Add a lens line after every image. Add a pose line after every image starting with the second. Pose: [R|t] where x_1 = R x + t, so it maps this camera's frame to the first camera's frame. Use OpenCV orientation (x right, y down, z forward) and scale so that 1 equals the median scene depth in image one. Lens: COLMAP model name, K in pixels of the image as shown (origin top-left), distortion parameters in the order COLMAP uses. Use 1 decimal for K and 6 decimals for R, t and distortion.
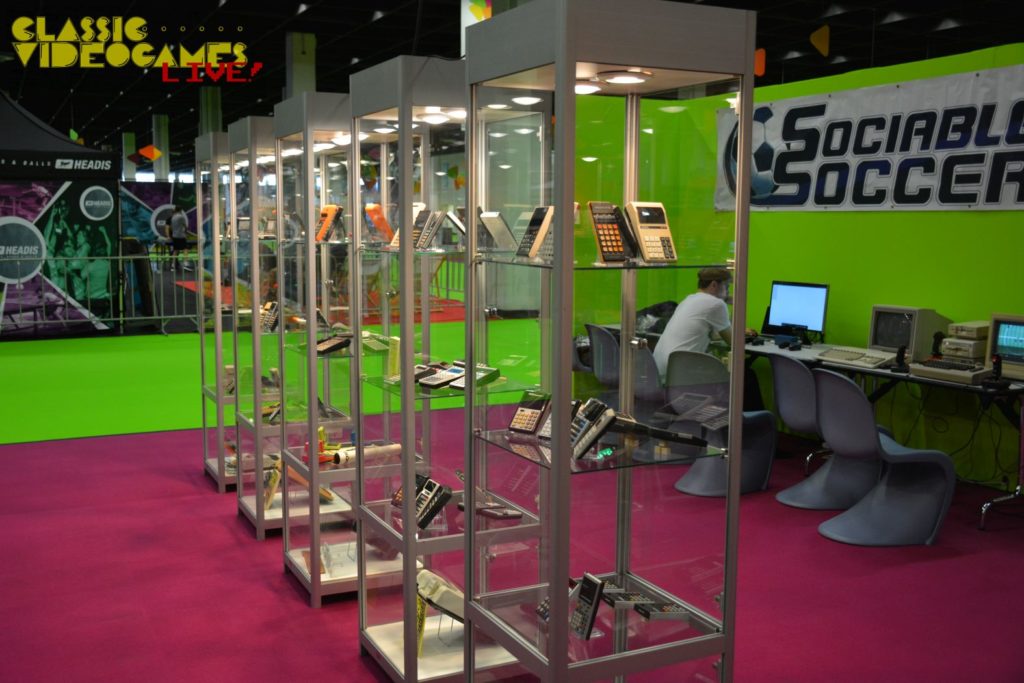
lens RADIAL K [[1052.0, 0, 514.1], [0, 1052.0, 341.5], [0, 0, 1]] dist [0.017766, 0.000000]
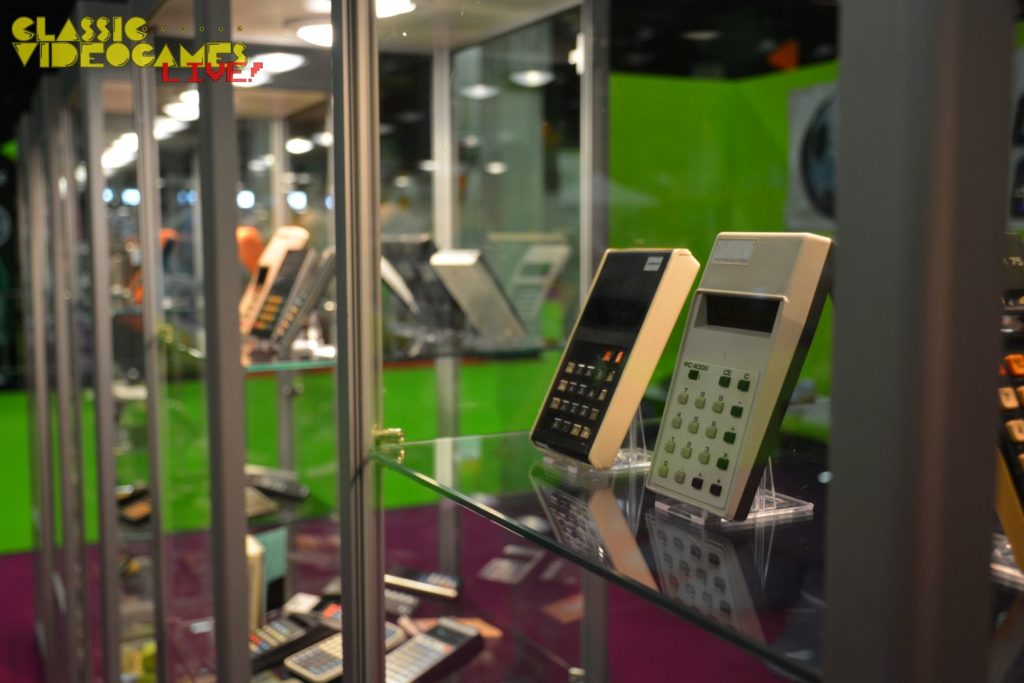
lens RADIAL K [[1136.2, 0, 510.6], [0, 1136.2, 341.2], [0, 0, 1]] dist [-0.017751, 0.000000]
pose [[0.999921, -0.012398, 0.002114, -0.002983], [0.012450, 0.999568, -0.026626, -0.074735], [-0.001783, 0.026650, 0.999643, 0.548704]]
